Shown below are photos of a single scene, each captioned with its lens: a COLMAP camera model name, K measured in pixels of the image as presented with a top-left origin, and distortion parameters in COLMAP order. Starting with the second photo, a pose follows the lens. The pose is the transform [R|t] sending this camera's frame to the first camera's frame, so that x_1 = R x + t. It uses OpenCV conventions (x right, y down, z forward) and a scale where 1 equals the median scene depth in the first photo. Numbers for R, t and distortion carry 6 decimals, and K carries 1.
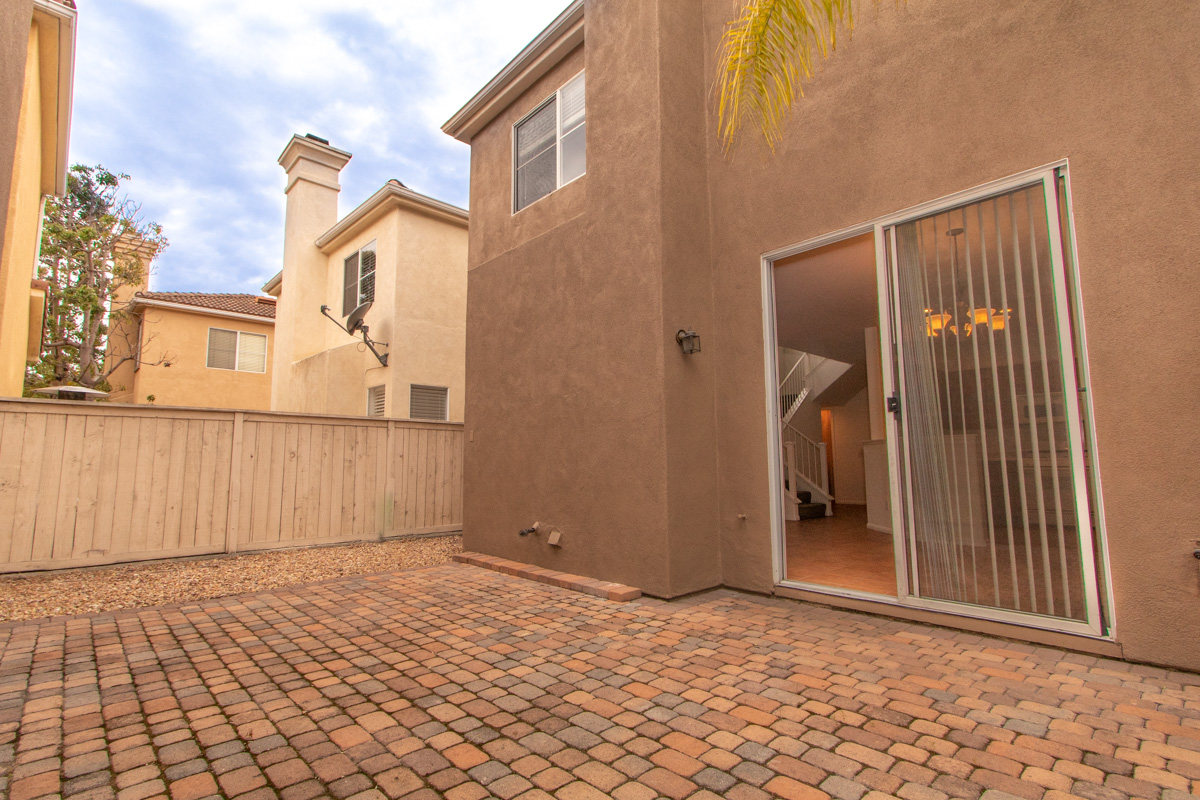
lens RADIAL K [[562.1, 0, 589.3], [0, 562.1, 401.0], [0, 0, 1]] dist [0.004950, -0.000683]
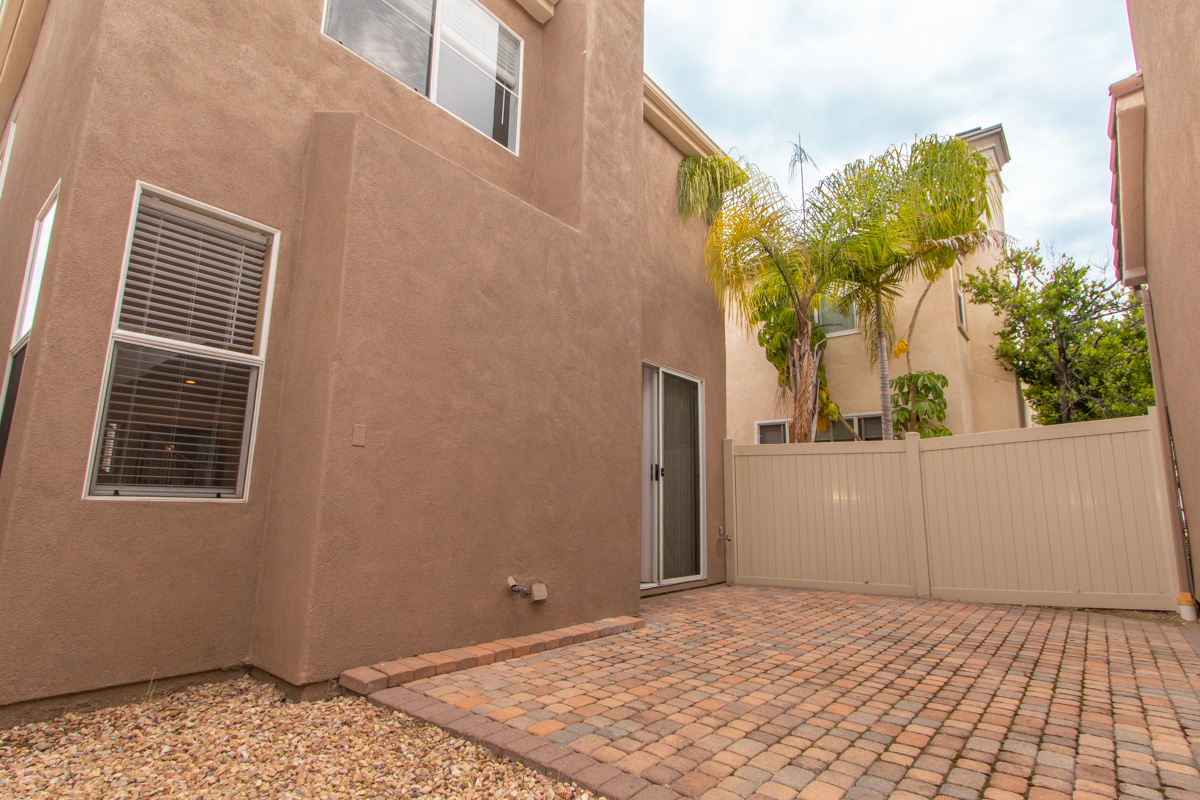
lens RADIAL K [[581.2, 0, 600.0], [0, 581.2, 400.0], [0, 0, 1]] dist [0.016667, 0.000589]
pose [[-0.130905, 0.182870, 0.974383, -1.401694], [-0.133656, 0.970612, -0.200119, 0.198918], [-0.982344, -0.156429, -0.102617, 1.564190]]
